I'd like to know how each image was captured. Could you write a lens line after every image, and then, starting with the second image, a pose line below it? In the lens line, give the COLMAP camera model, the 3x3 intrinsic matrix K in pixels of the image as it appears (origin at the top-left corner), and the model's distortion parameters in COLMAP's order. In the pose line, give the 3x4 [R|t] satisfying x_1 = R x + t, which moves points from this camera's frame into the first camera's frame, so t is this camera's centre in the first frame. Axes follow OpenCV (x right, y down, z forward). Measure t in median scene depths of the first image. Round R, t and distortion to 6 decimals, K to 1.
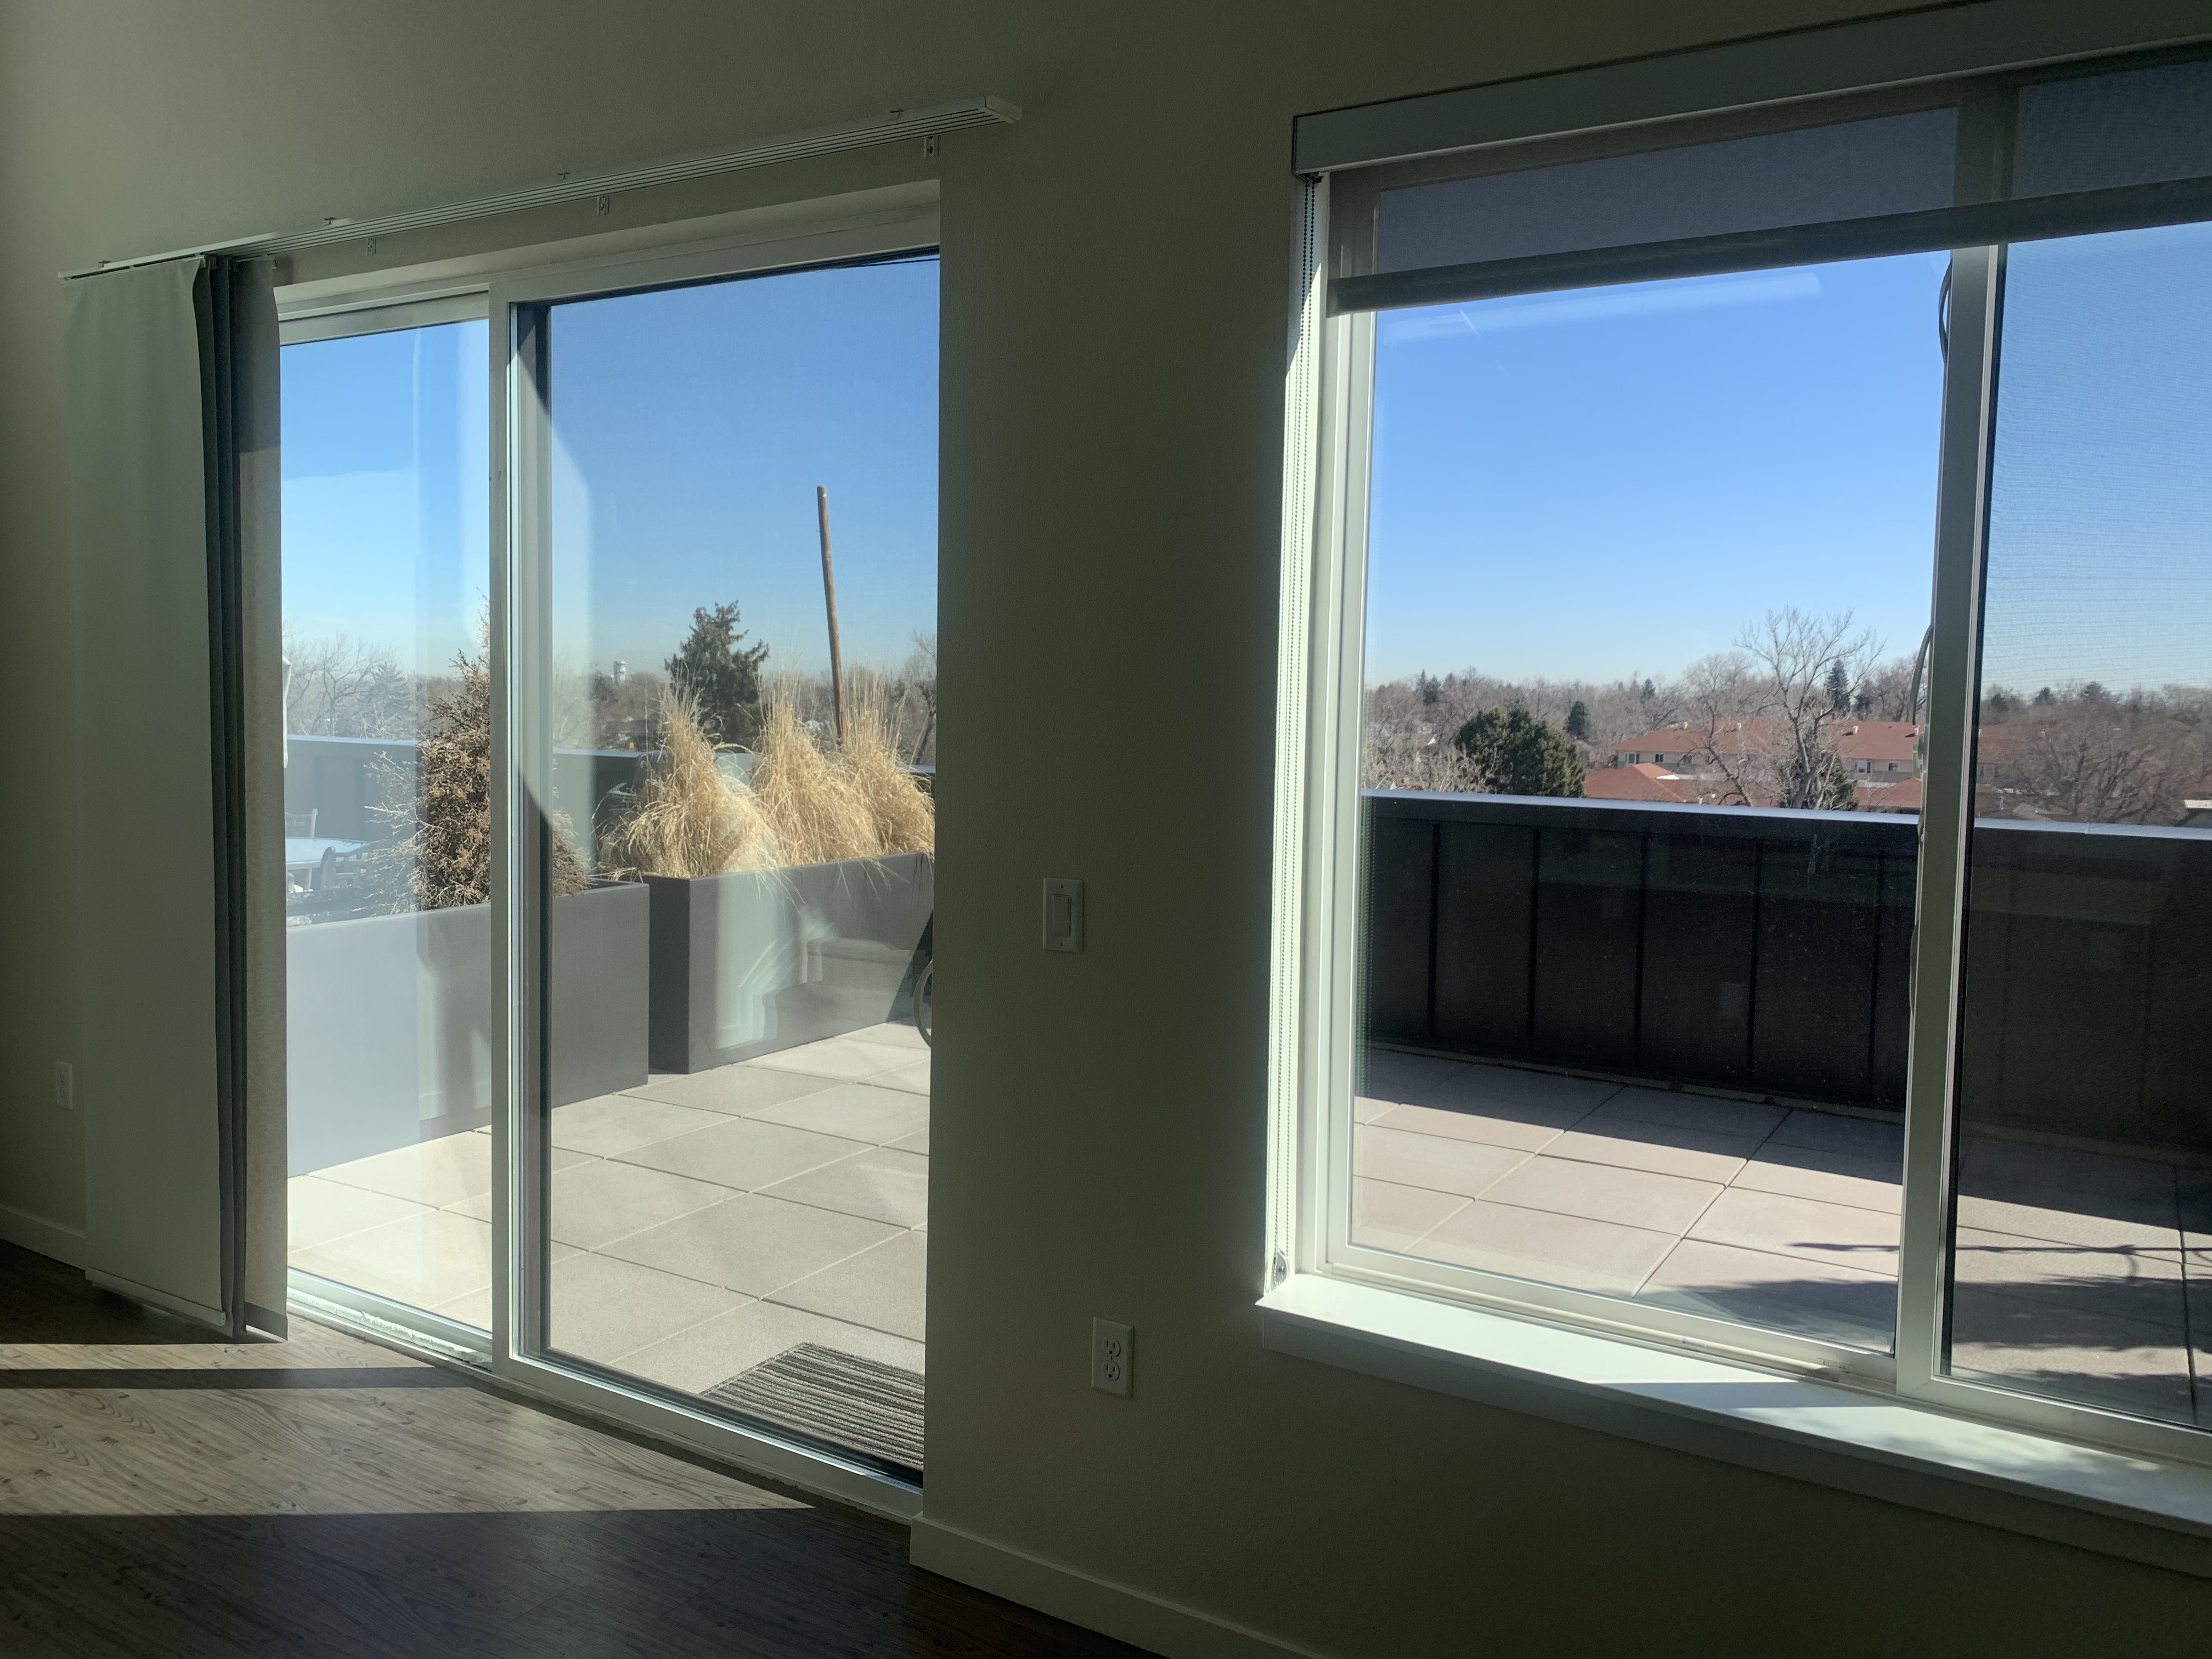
lens RADIAL K [[1667.0, 0, 1106.0], [0, 1667.0, 829.5], [0, 0, 1]] dist [0.082013, -0.094093]
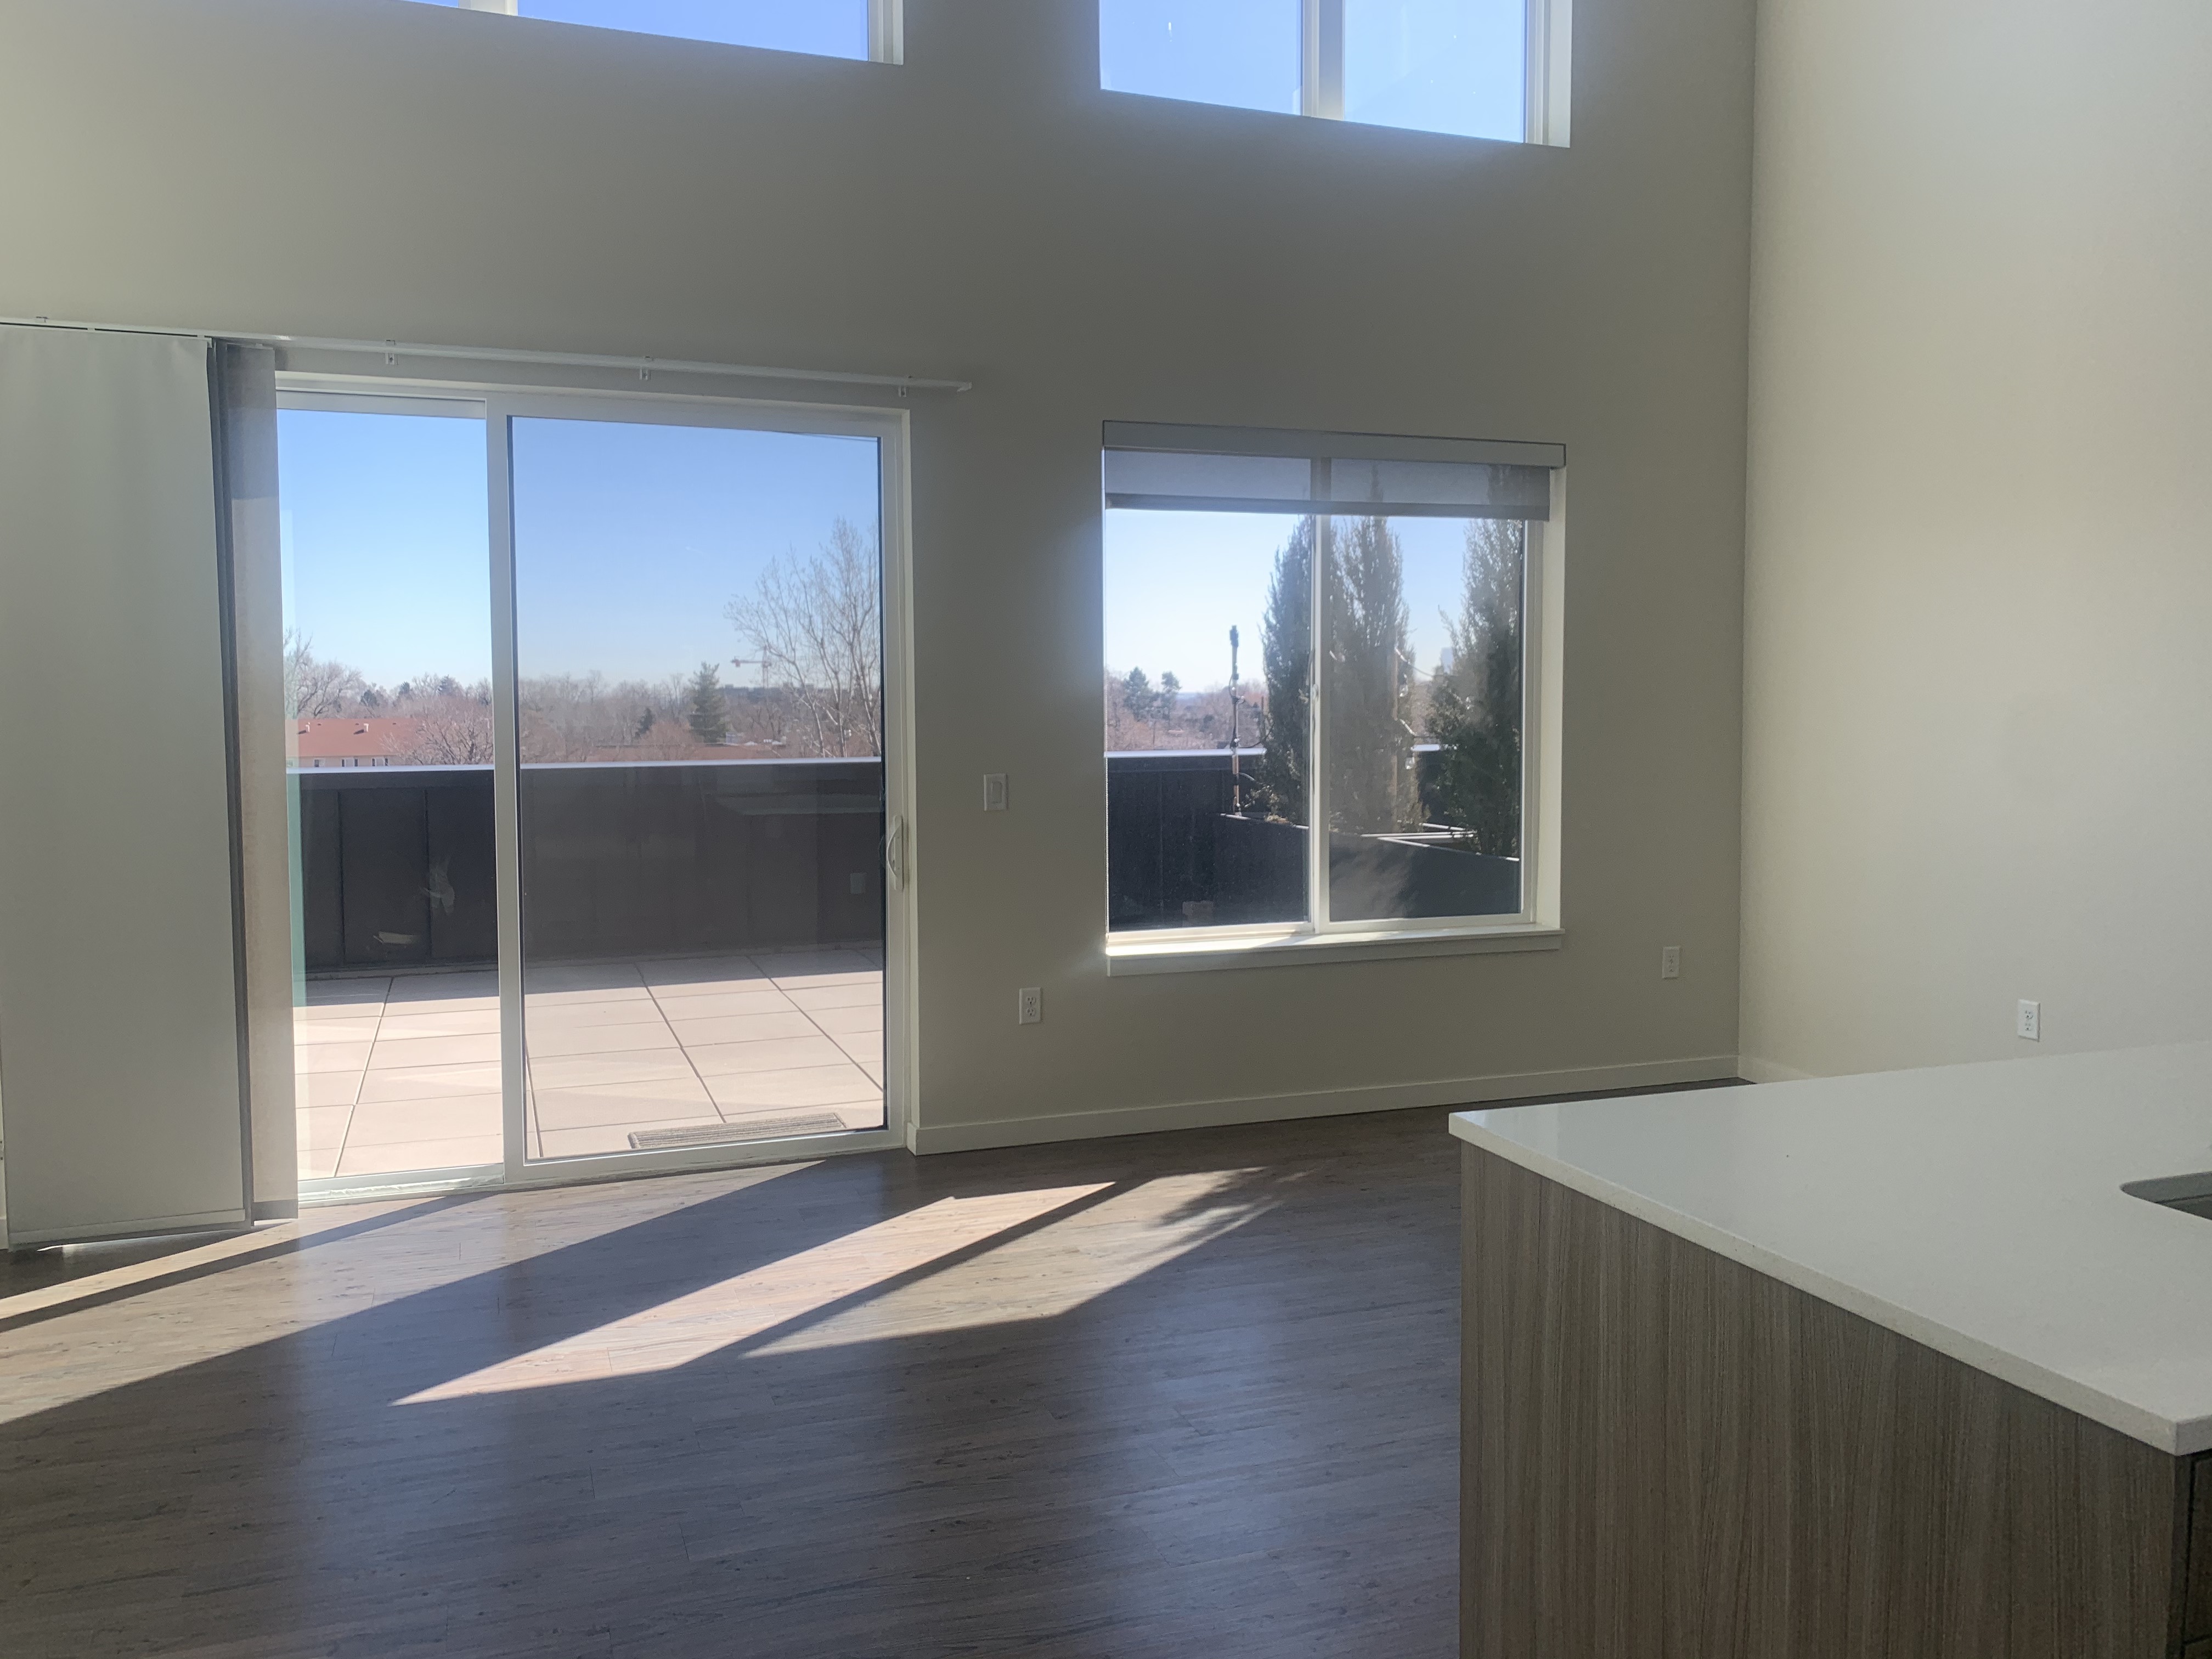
lens RADIAL K [[1667.0, 0, 1106.0], [0, 1667.0, 829.5], [0, 0, 1]] dist [0.082013, -0.094093]
pose [[0.624700, -0.084930, 0.776232, -1.107515], [0.083062, 0.995655, 0.042091, 0.017169], [-0.776434, 0.038181, 0.629041, -0.257080]]
